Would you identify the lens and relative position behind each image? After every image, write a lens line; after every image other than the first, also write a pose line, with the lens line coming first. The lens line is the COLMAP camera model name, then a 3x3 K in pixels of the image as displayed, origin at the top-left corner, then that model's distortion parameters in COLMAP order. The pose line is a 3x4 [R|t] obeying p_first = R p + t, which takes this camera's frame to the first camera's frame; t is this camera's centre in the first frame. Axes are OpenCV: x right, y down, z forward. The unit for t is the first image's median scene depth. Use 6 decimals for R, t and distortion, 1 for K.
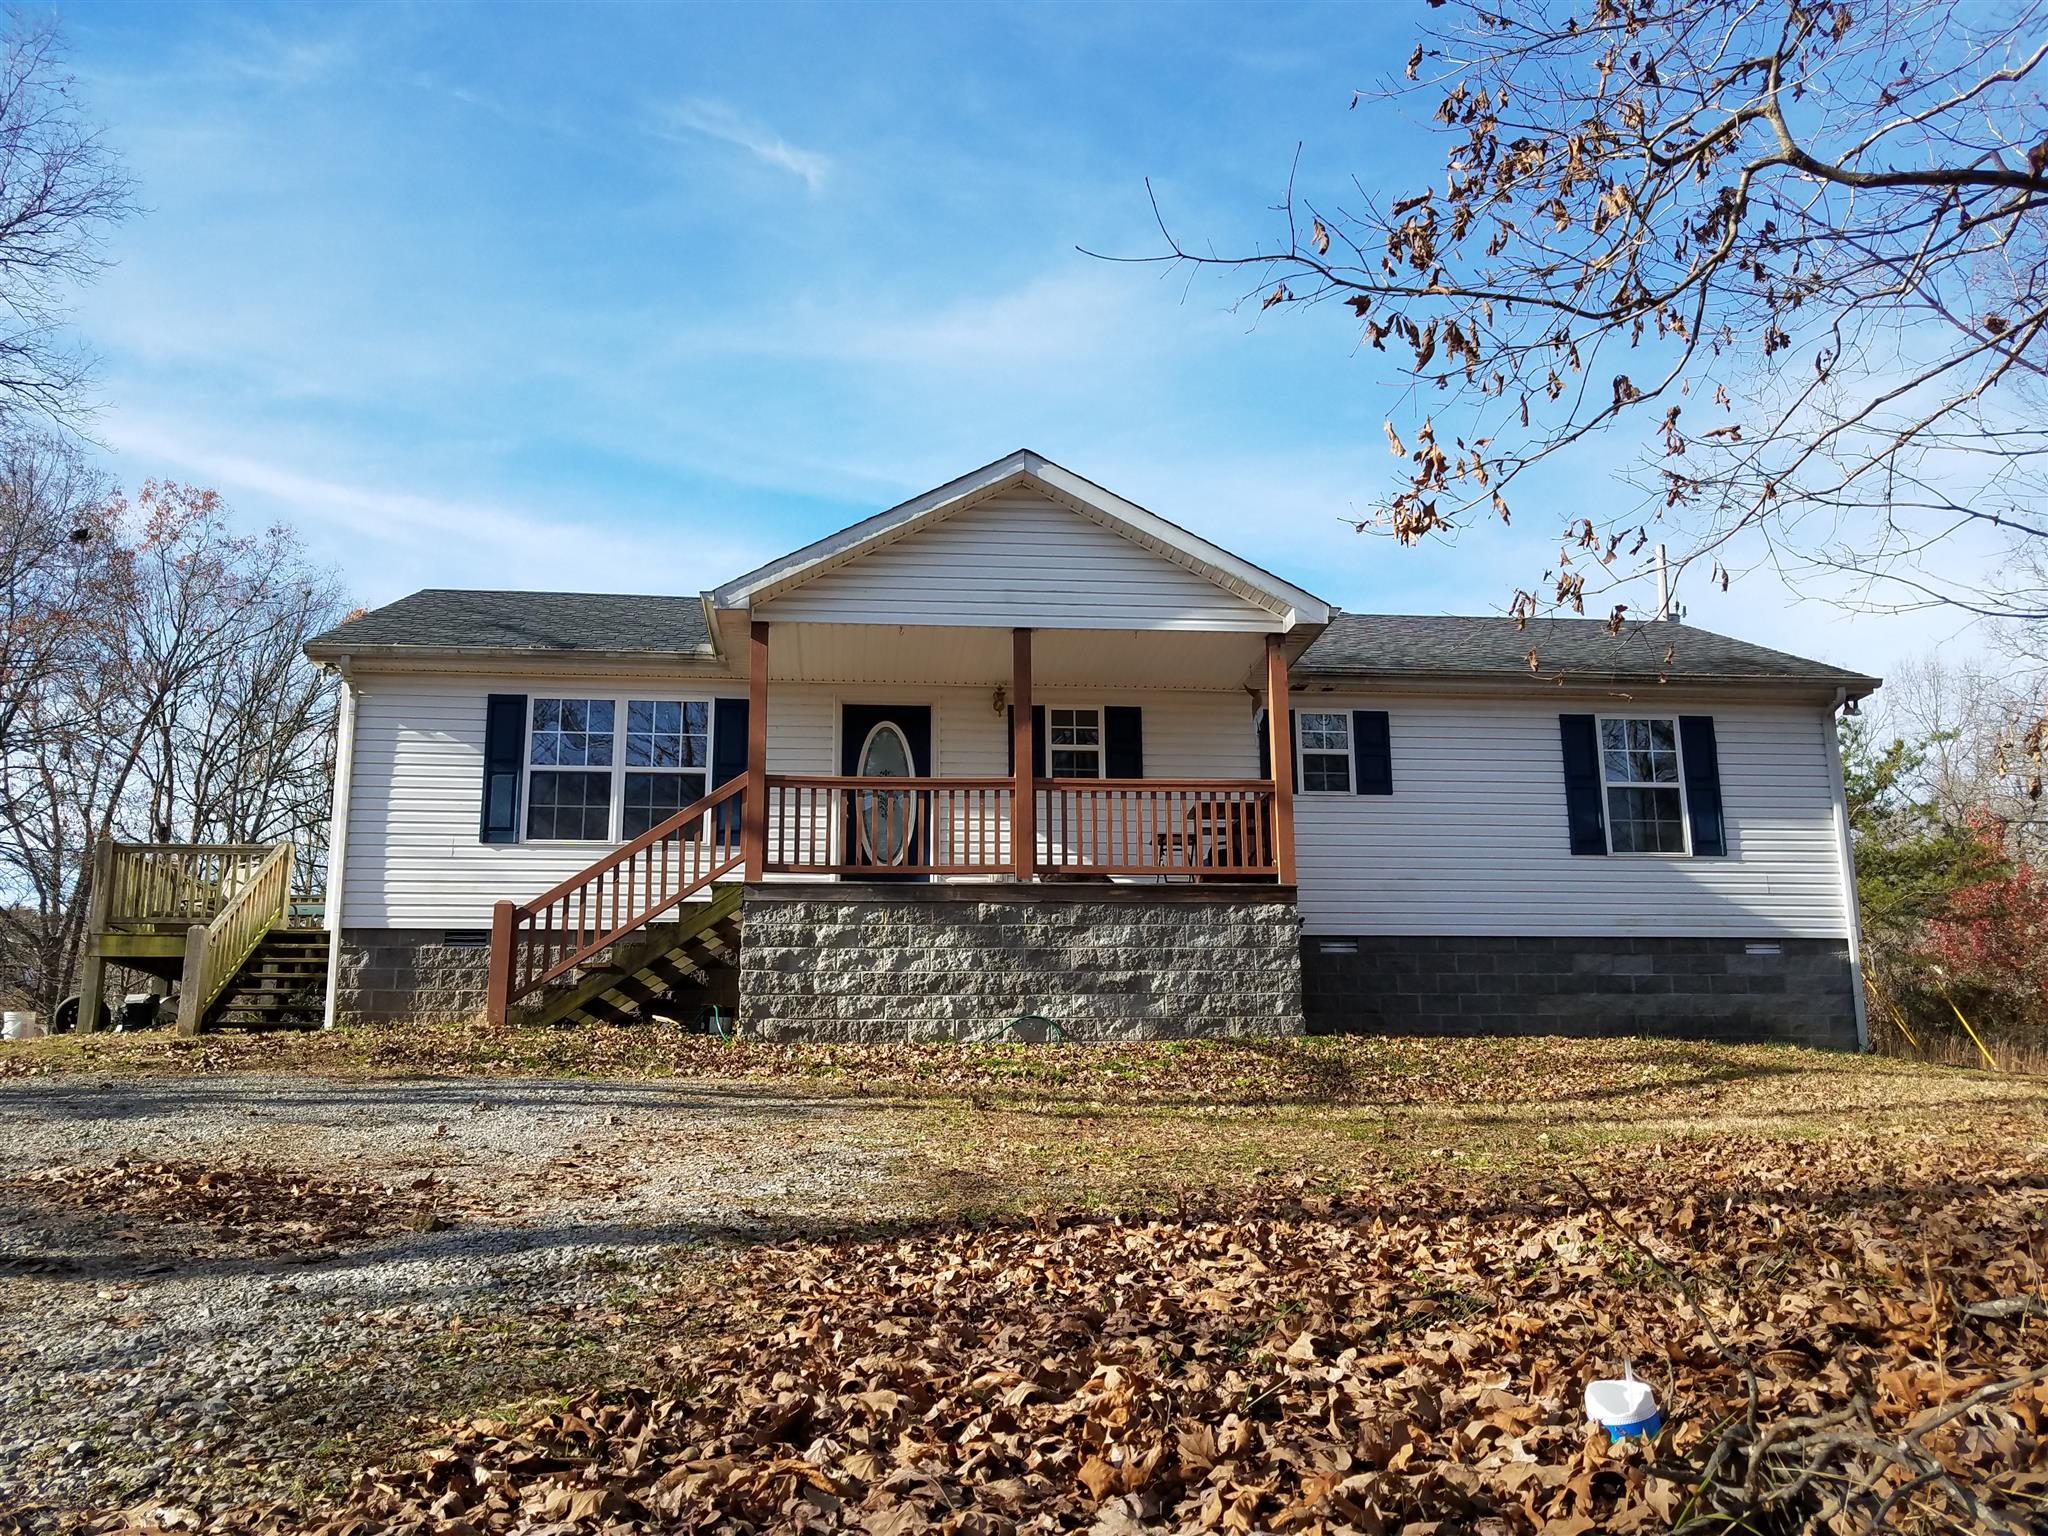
lens RADIAL K [[1709.4, 0, 1024.0], [0, 1709.4, 768.0], [0, 0, 1]] dist [-0.002207, 0.002265]
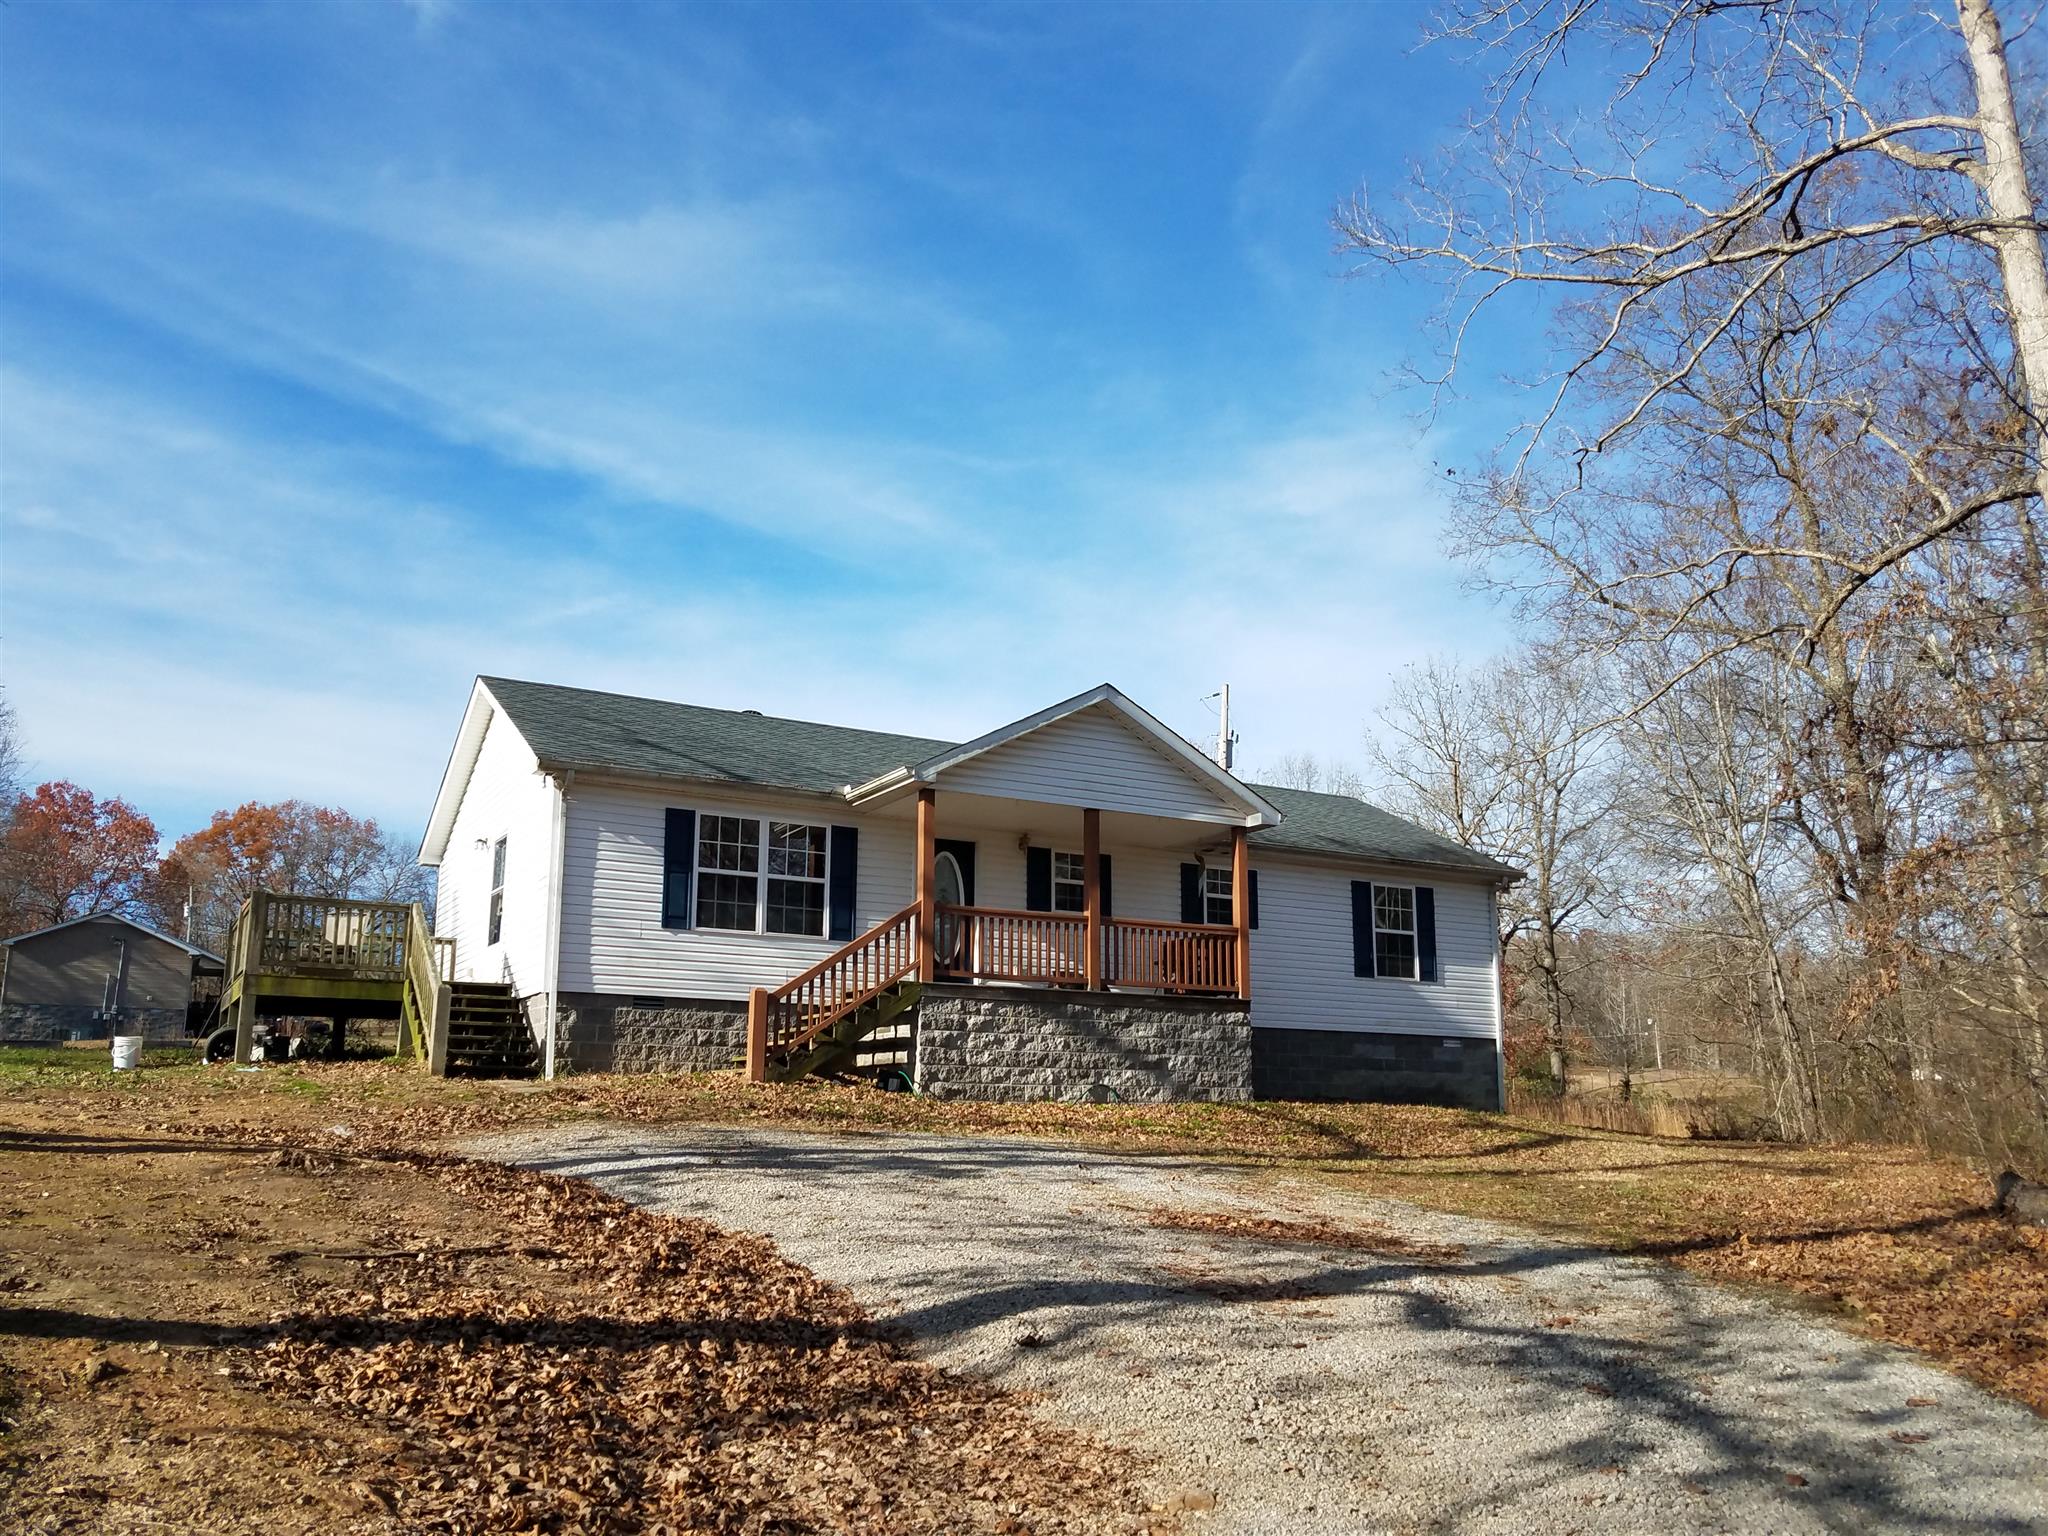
lens RADIAL K [[1709.4, 0, 1024.0], [0, 1709.4, 768.0], [0, 0, 1]] dist [-0.002207, 0.002265]
pose [[0.909204, 0.101274, 0.403846, -0.631104], [-0.107862, 0.994145, -0.006470, -0.100025], [-0.402137, -0.037677, 0.914804, -0.277084]]
